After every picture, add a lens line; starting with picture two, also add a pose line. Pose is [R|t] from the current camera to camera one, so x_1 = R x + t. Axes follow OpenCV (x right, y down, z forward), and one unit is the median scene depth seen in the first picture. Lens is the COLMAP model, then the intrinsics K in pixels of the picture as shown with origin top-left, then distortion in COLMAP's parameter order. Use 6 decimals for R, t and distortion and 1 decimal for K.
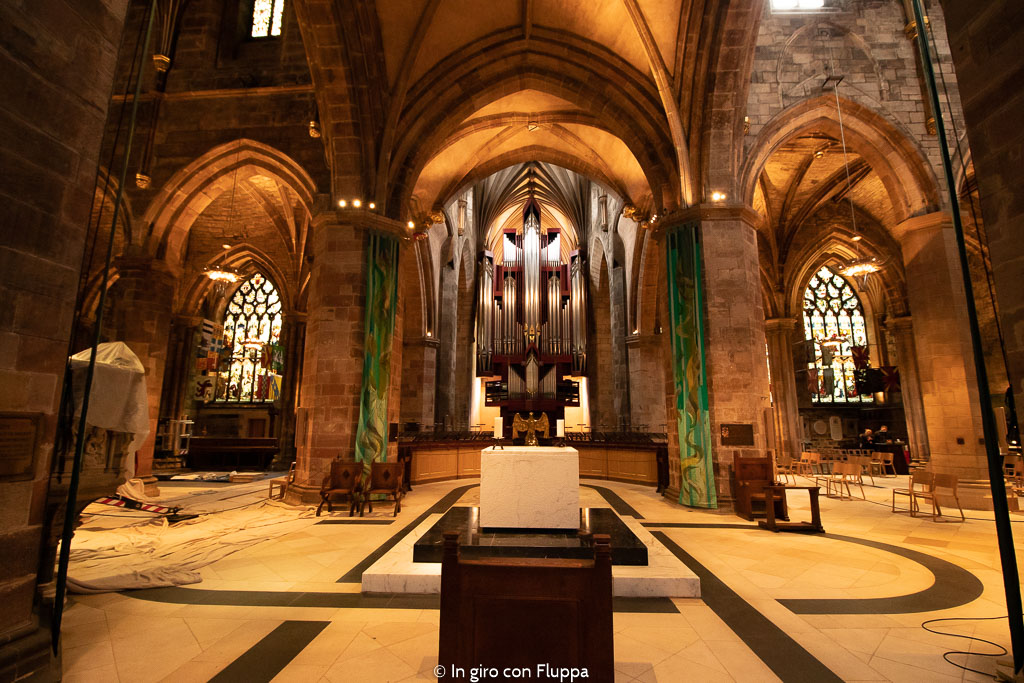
lens RADIAL K [[480.5, 0, 509.6], [0, 480.5, 339.0], [0, 0, 1]] dist [-0.015352, -0.003932]
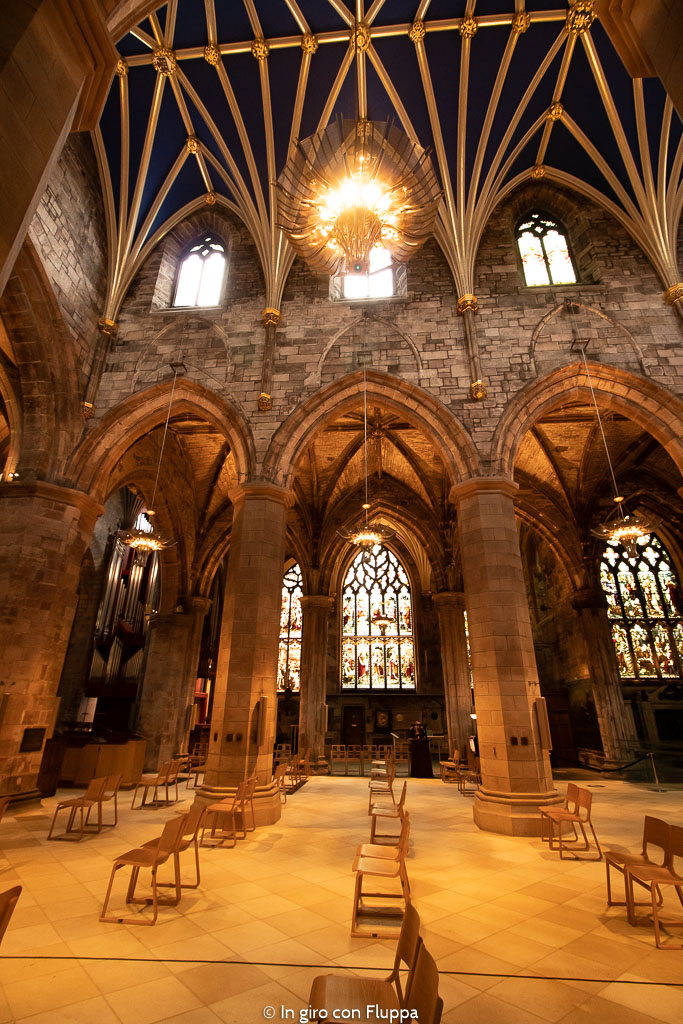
lens RADIAL K [[480.5, 0, 342.1], [0, 480.5, 508.2], [0, 0, 1]] dist [-0.015352, -0.003932]
pose [[0.999155, -0.014060, -0.038624, 1.058684], [0.004936, 0.973921, -0.226833, 0.006417], [0.040806, 0.226450, 0.973168, 0.044119]]
